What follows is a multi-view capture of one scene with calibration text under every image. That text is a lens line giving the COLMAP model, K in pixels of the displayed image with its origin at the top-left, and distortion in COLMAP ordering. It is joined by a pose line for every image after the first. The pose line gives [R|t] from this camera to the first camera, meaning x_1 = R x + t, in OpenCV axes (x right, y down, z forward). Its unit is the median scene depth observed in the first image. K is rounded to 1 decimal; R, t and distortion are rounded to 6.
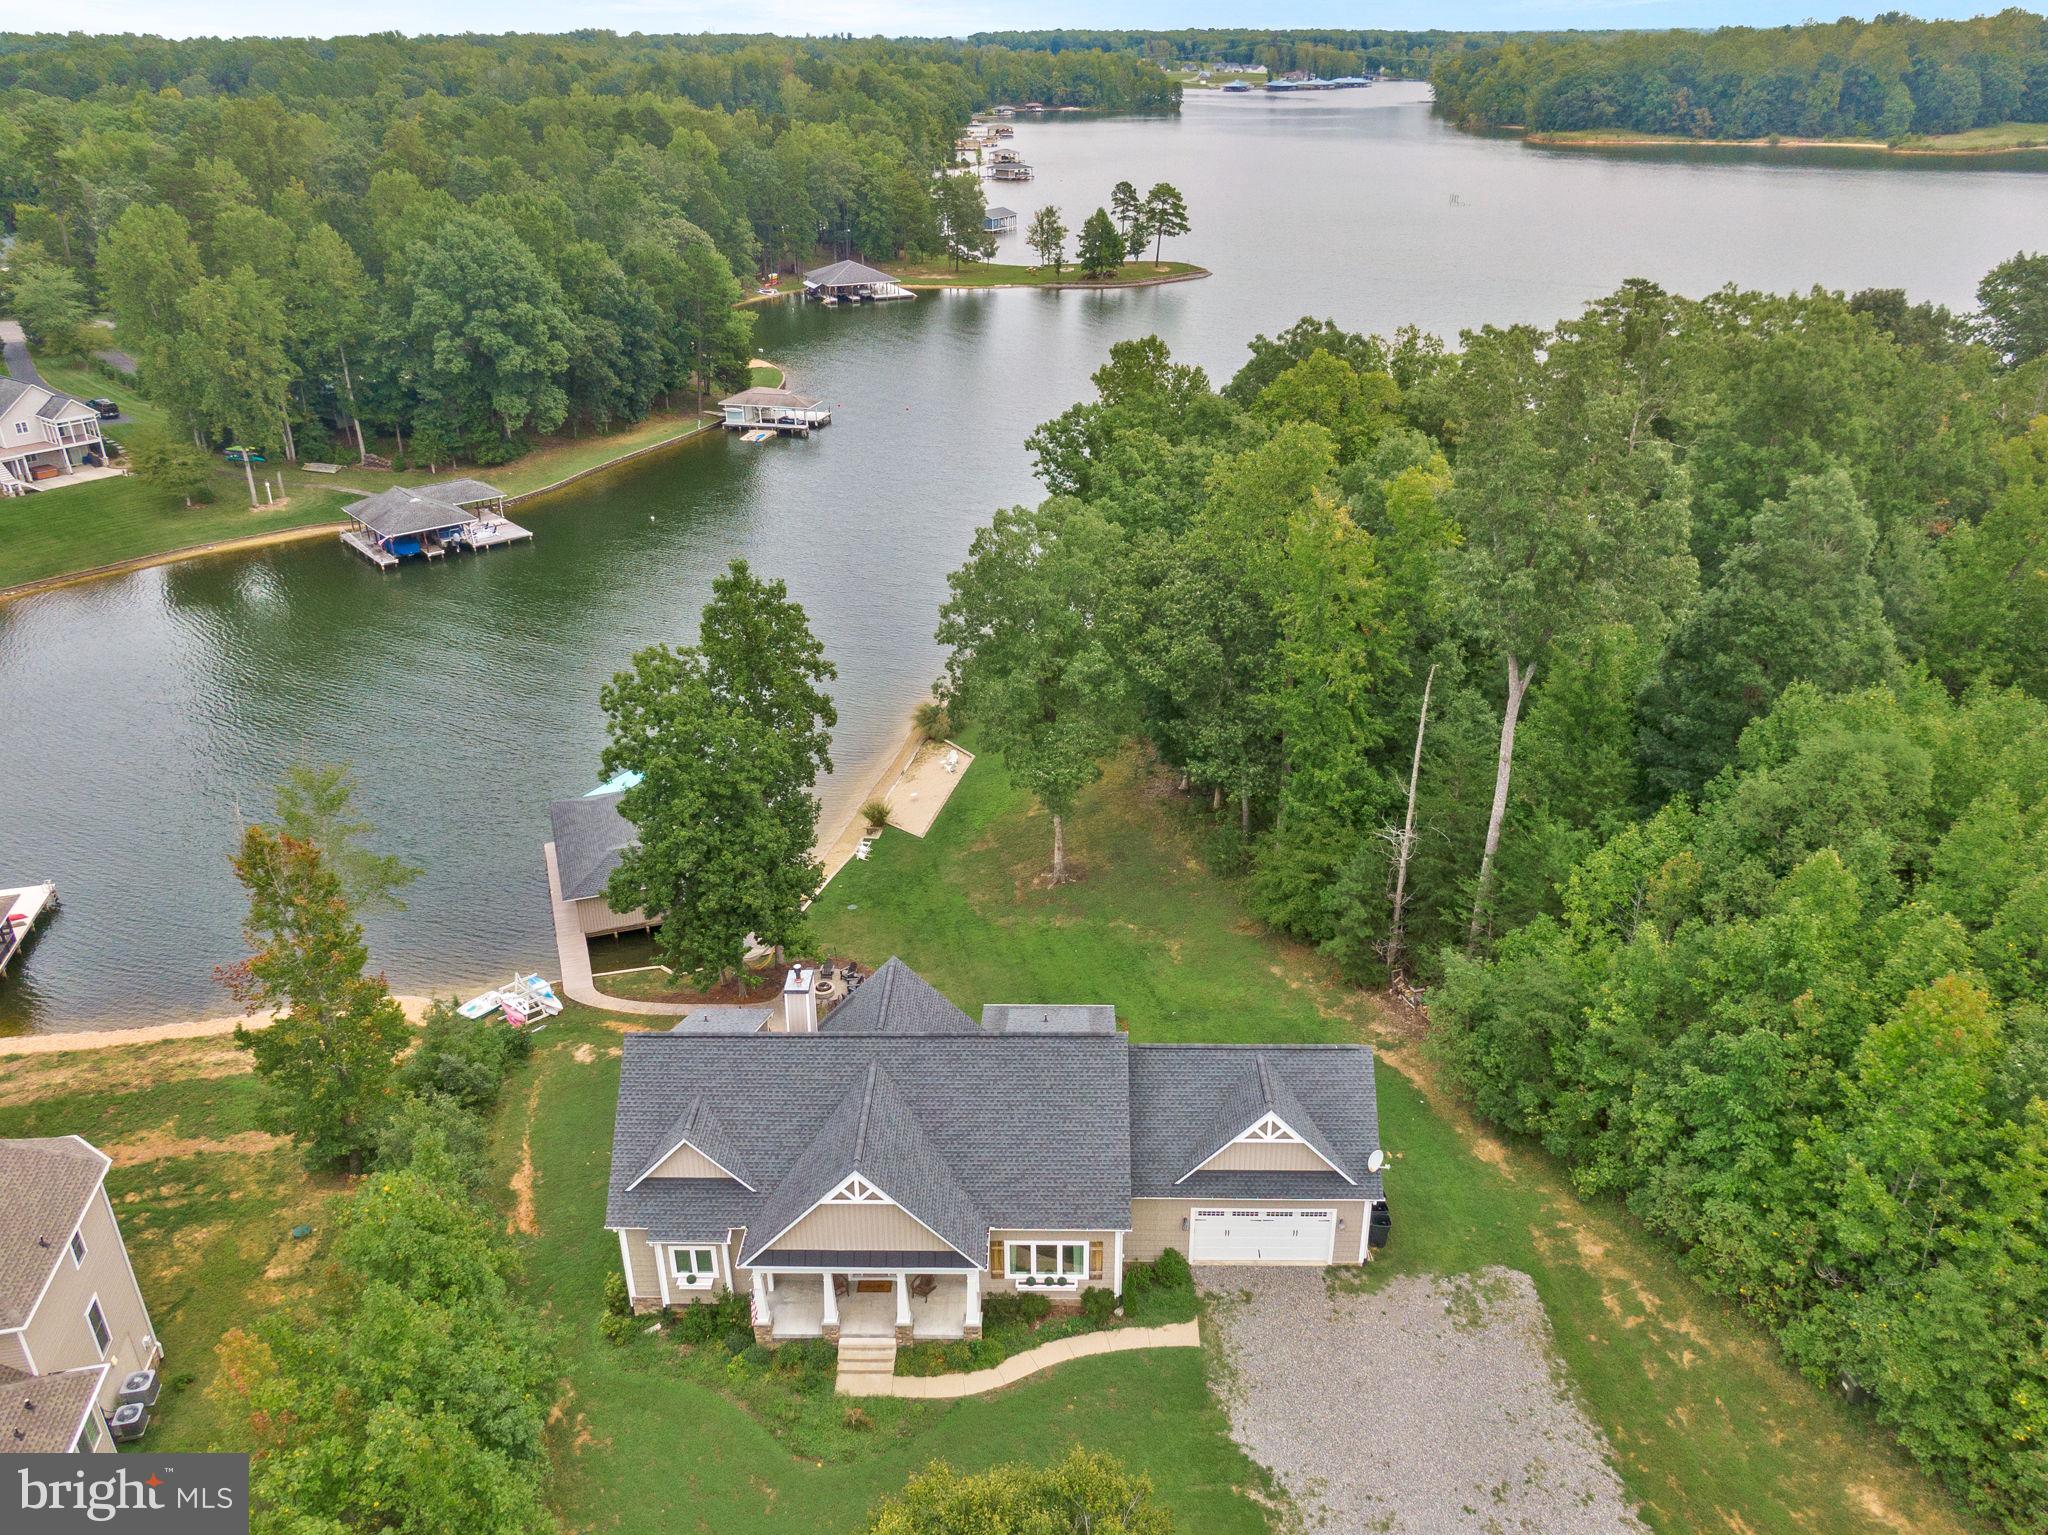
lens RADIAL K [[1508.5, 0, 1026.1], [0, 1508.5, 761.4], [0, 0, 1]] dist [0.033584, -0.049005]
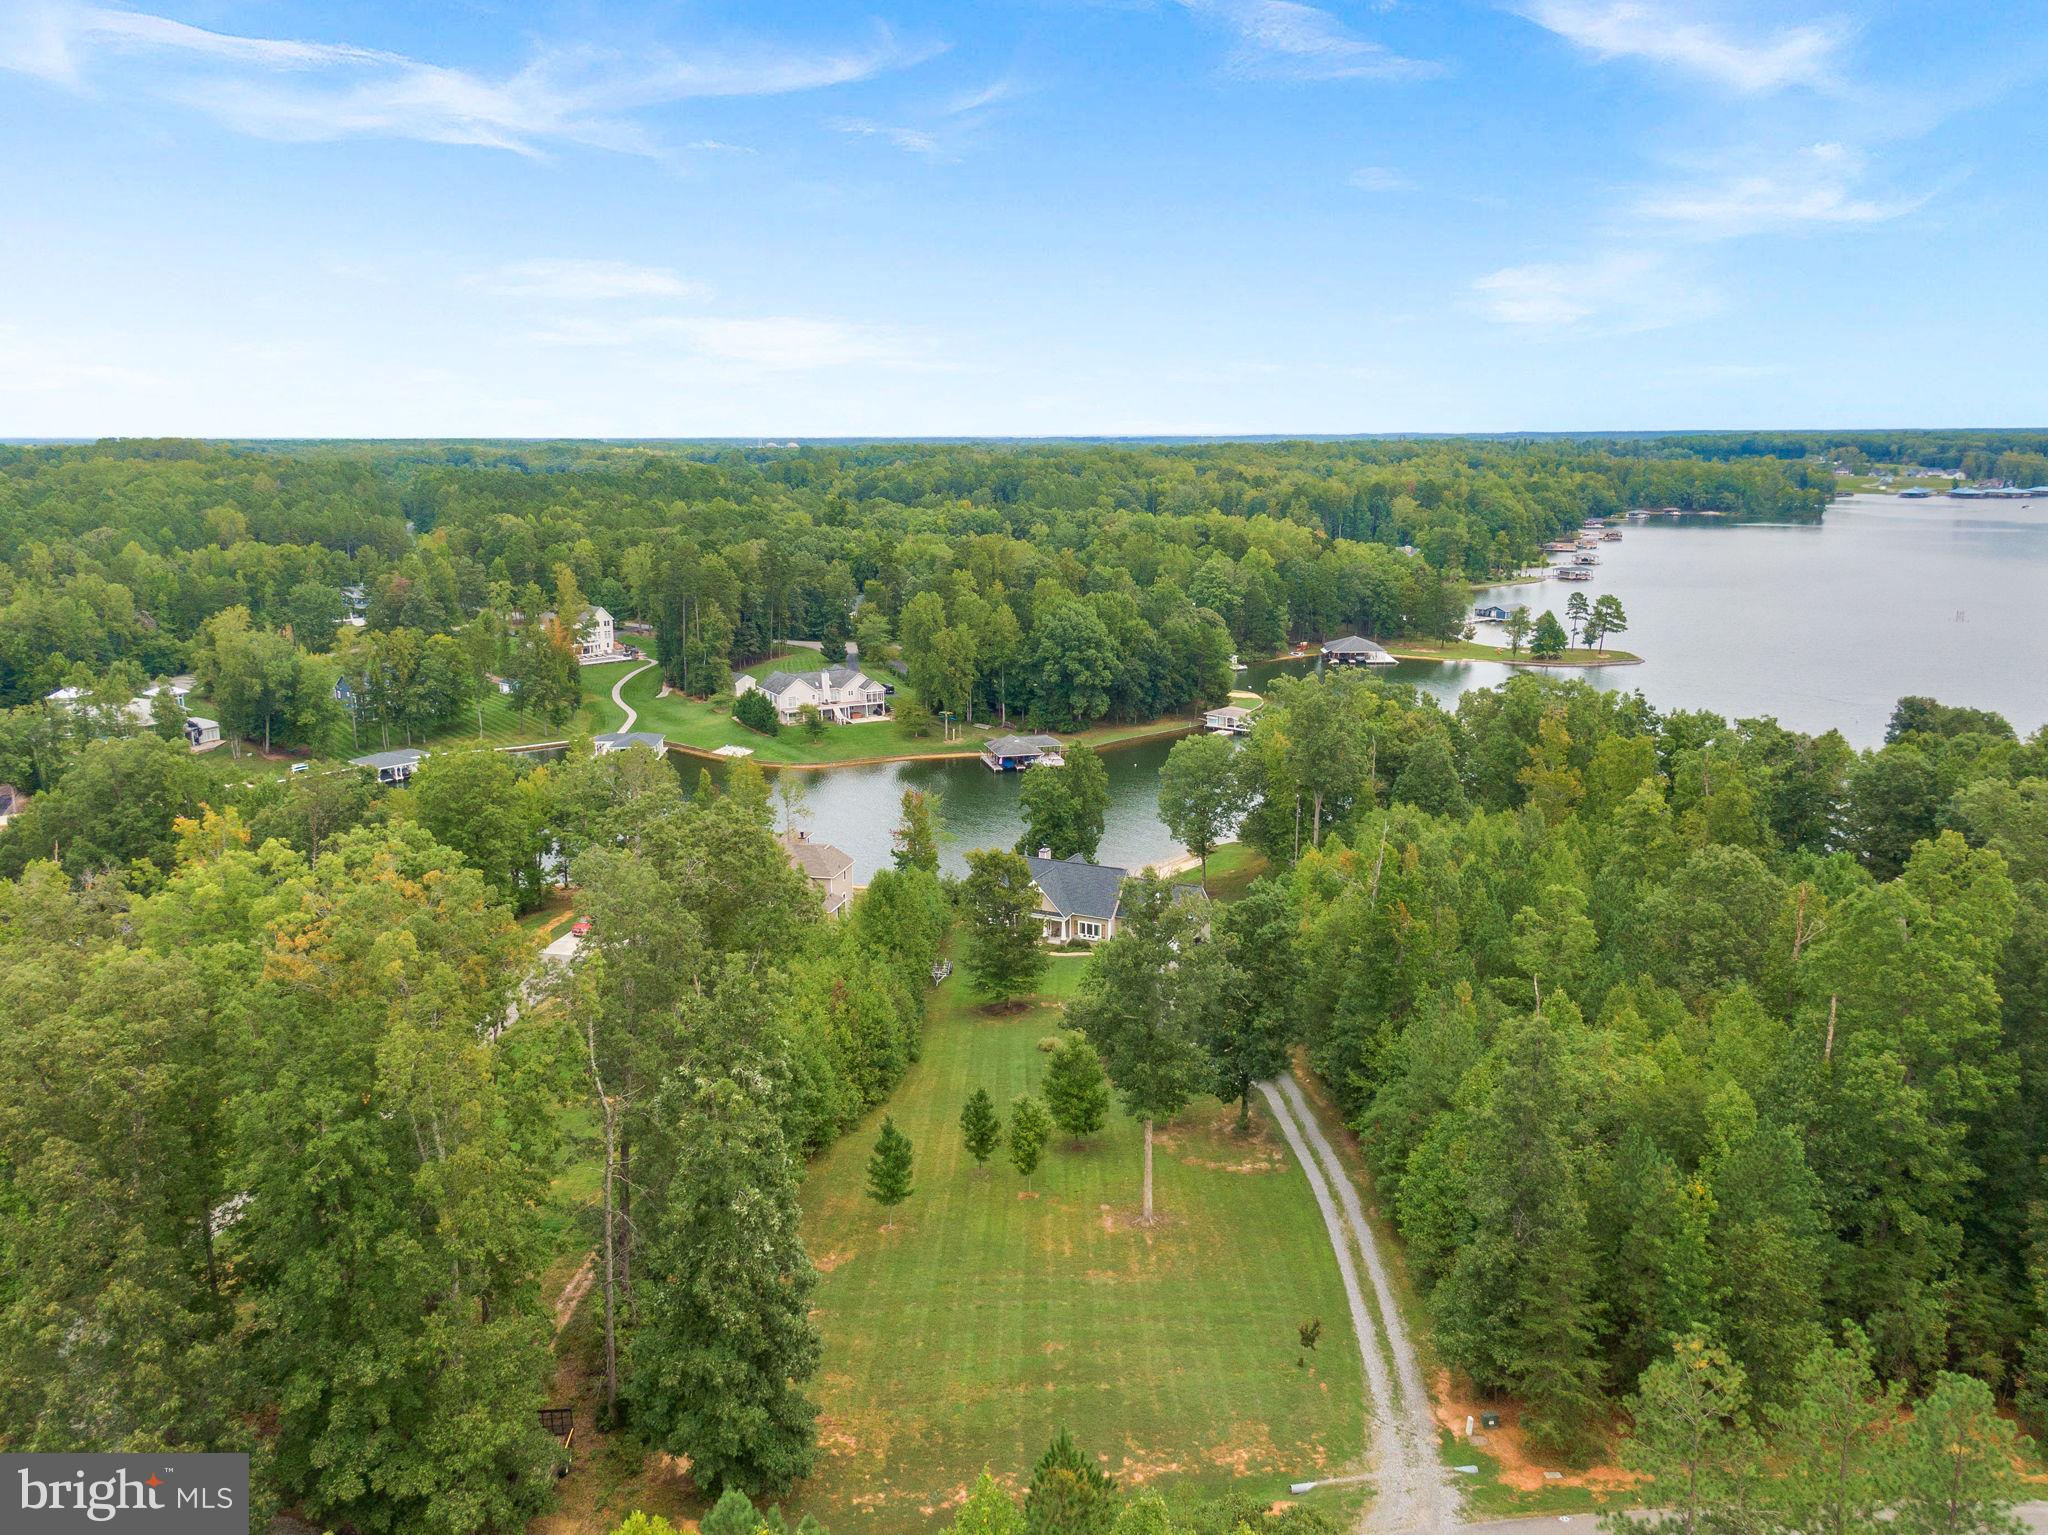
lens RADIAL K [[1498.2, 0, 1030.6], [0, 1498.2, 770.3], [0, 0, 1]] dist [0.047559, -0.071458]
pose [[0.903322, 0.095350, -0.418233, 0.383546], [-0.185477, 0.965951, -0.180383, 0.188794], [0.386793, 0.240516, 0.890249, -0.636841]]
